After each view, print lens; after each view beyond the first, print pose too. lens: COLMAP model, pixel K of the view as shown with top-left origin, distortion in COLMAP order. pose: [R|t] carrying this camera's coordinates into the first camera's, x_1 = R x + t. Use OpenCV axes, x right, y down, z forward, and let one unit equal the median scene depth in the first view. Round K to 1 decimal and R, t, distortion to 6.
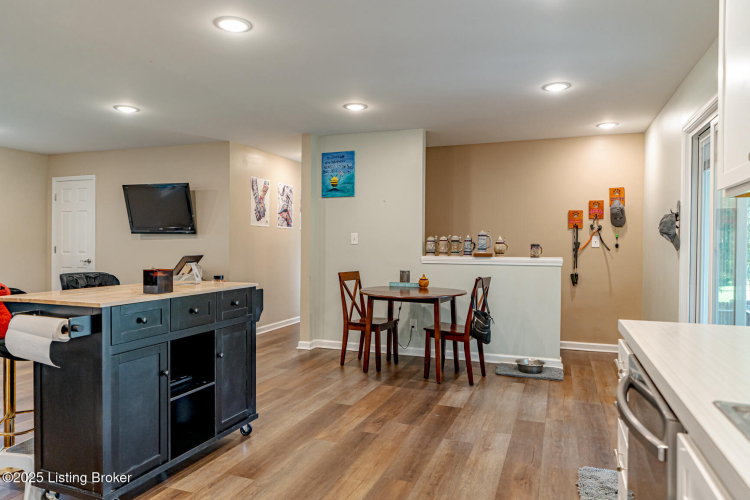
lens RADIAL K [[505.4, 0, 372.1], [0, 505.4, 253.0], [0, 0, 1]] dist [-0.016715, -0.004185]
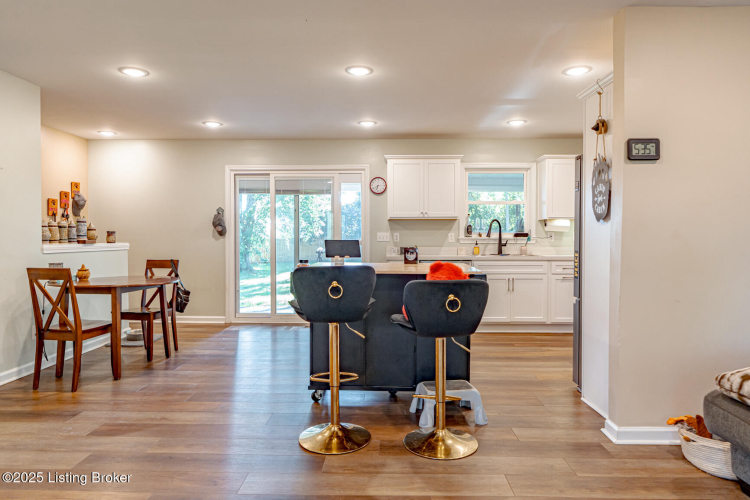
lens RADIAL K [[506.9, 0, 376.3], [0, 506.9, 248.1], [0, 0, 1]] dist [0.000634, 0.000540]
pose [[-0.306686, -0.029137, 0.951365, -0.915038], [0.009514, 0.999388, 0.033675, -0.012076], [-0.951763, 0.019379, -0.306221, 0.761585]]
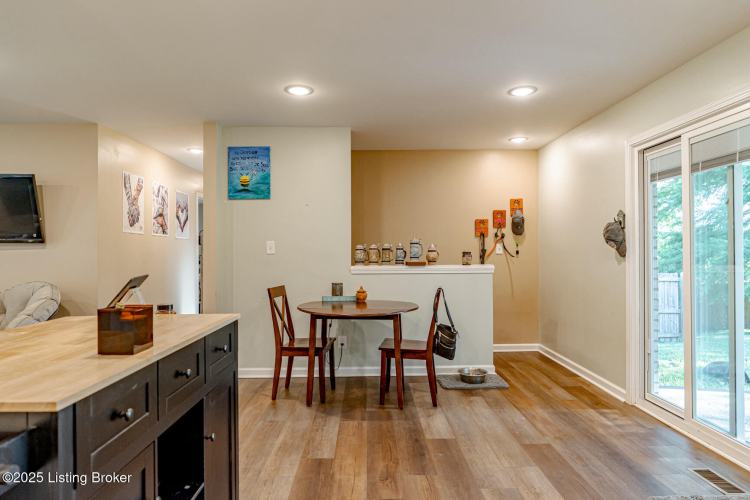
lens RADIAL K [[458.9, 0, 380.7], [0, 458.9, 248.8], [0, 0, 1]] dist [-0.018420, -0.000139]
pose [[0.923146, -0.007985, 0.384366, -0.178784], [0.017246, 0.999638, -0.020655, -0.007397], [-0.384062, 0.025696, 0.922950, 0.220890]]
